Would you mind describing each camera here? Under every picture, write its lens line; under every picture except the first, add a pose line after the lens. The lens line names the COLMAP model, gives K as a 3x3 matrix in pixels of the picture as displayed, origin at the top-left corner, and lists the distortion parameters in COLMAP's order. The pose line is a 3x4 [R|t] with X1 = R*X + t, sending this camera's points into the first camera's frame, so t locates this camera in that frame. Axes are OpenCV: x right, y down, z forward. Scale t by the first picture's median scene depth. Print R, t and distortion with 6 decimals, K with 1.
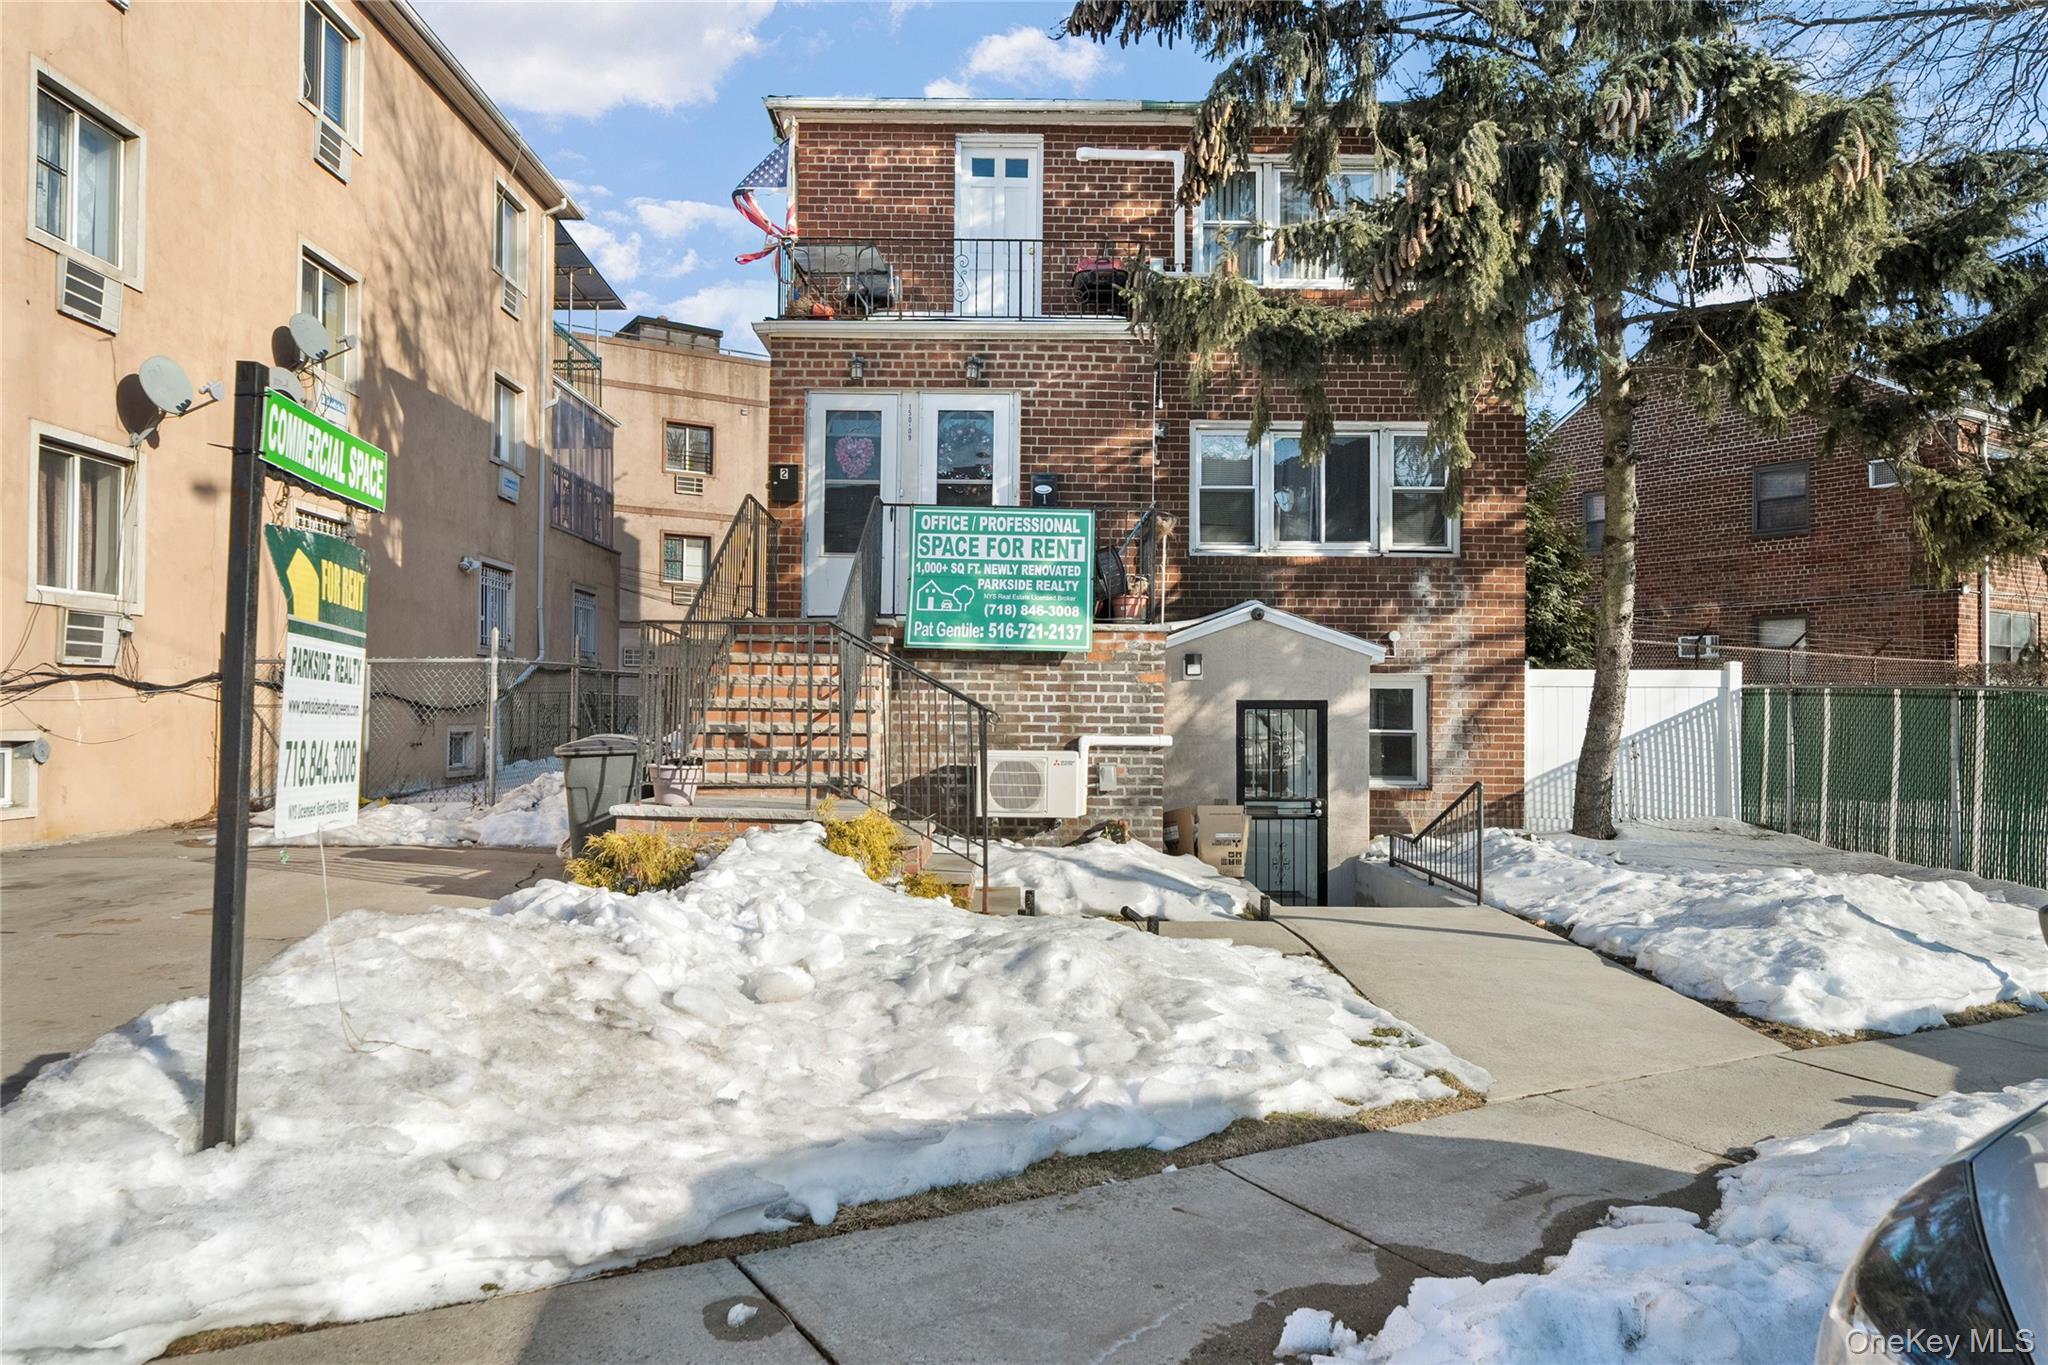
lens RADIAL K [[1394.4, 0, 1022.7], [0, 1394.4, 688.5], [0, 0, 1]] dist [-0.003841, -0.000901]
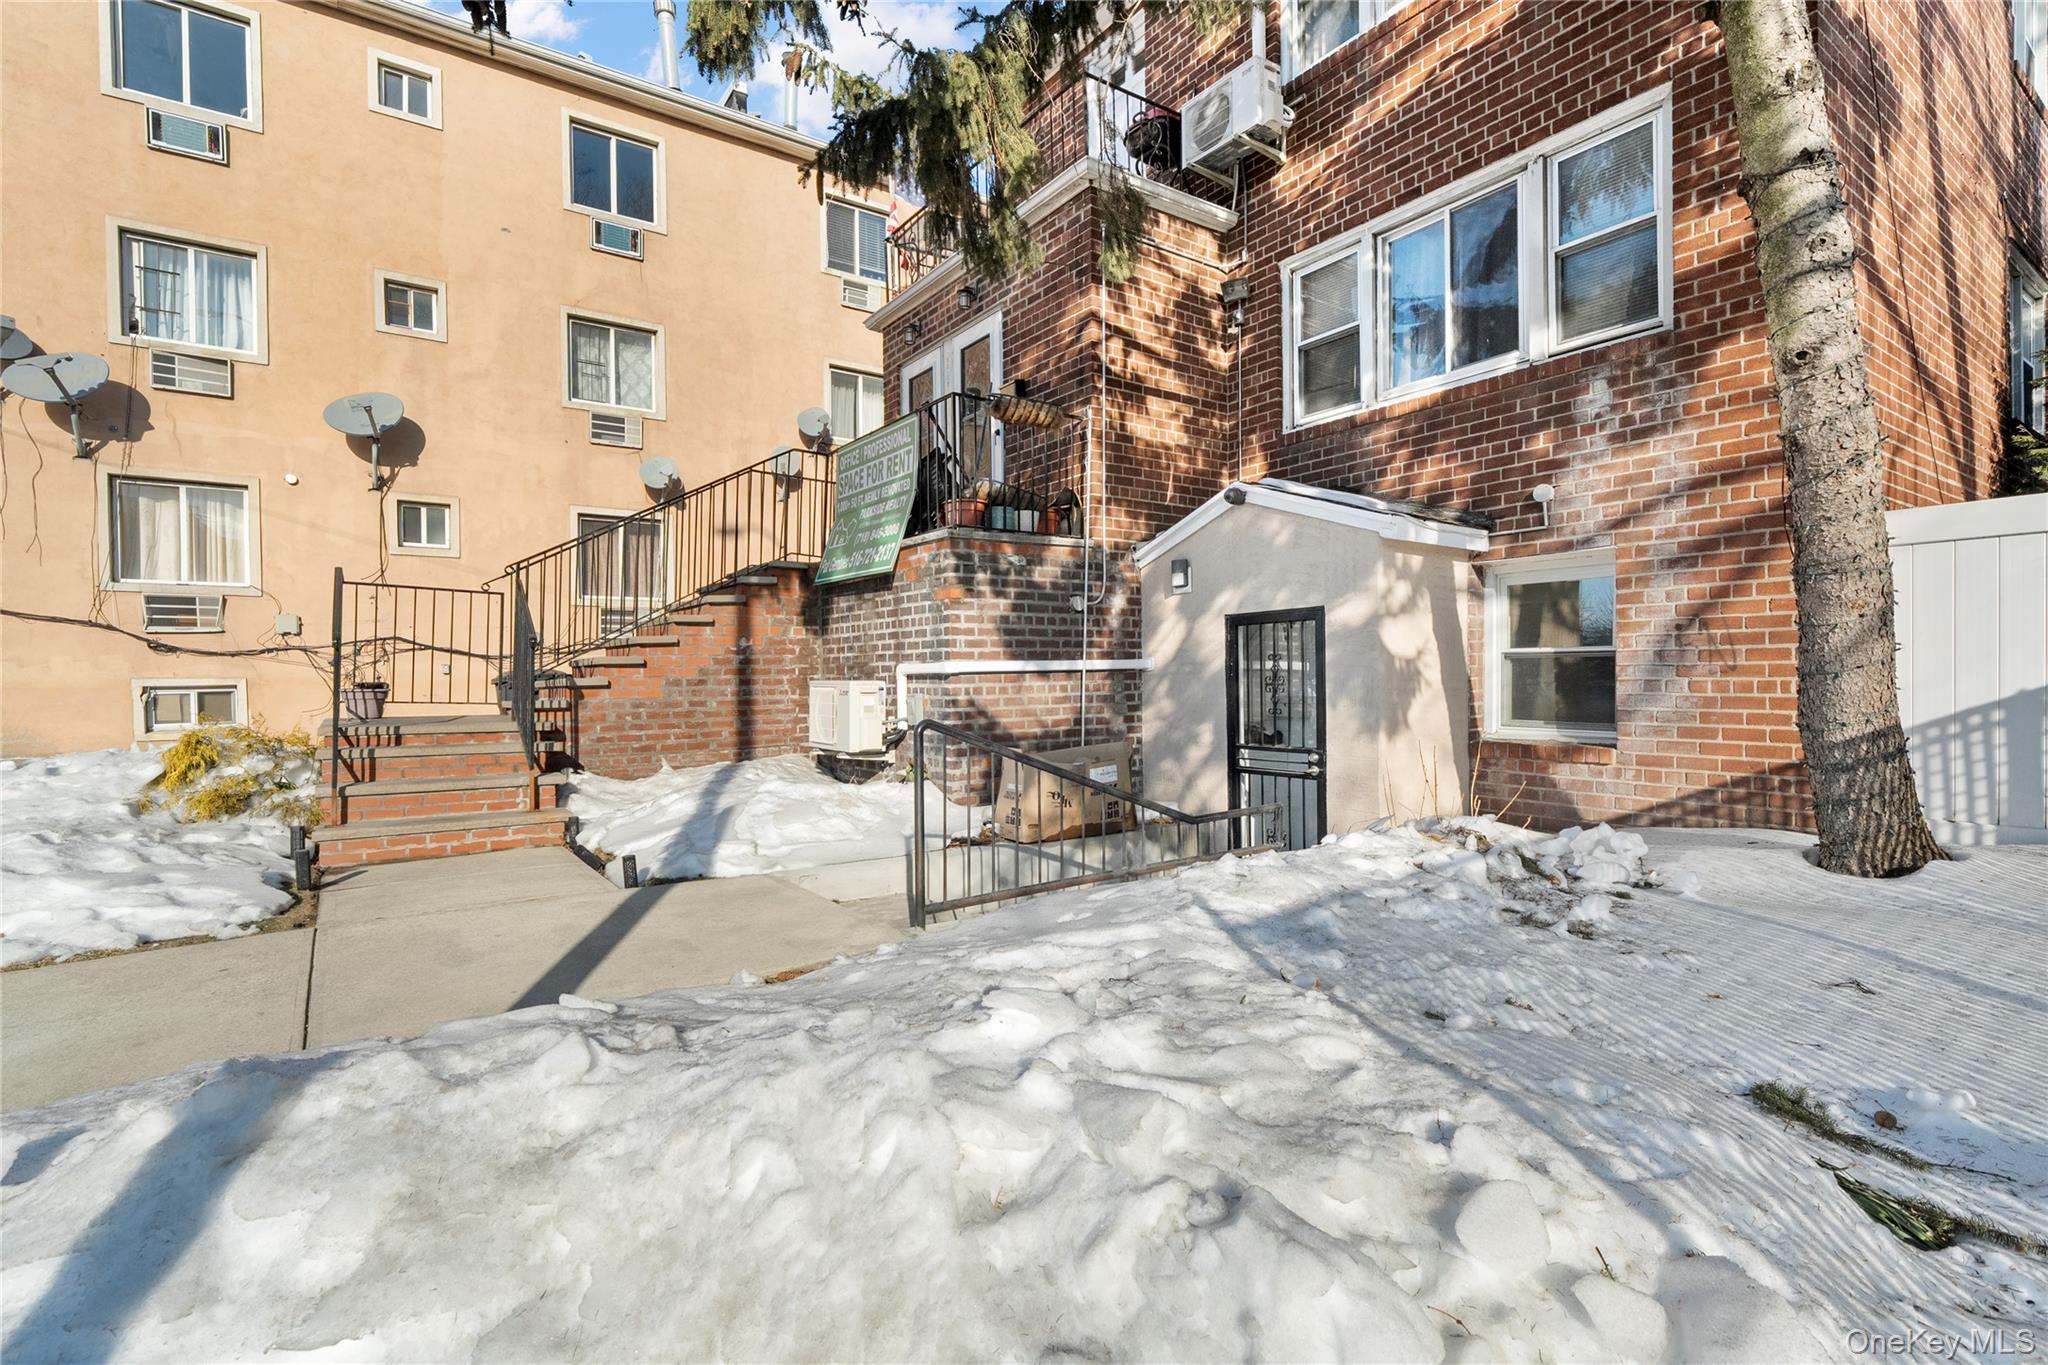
lens RADIAL K [[955.7, 0, 1021.2], [0, 955.7, 681.1], [0, 0, 1]] dist [0.000886, 0.000095]
pose [[0.562896, -0.012745, -0.826430, 0.481936], [0.029947, 0.999539, 0.004983, 0.035679], [0.825985, -0.027554, 0.563018, 0.572487]]
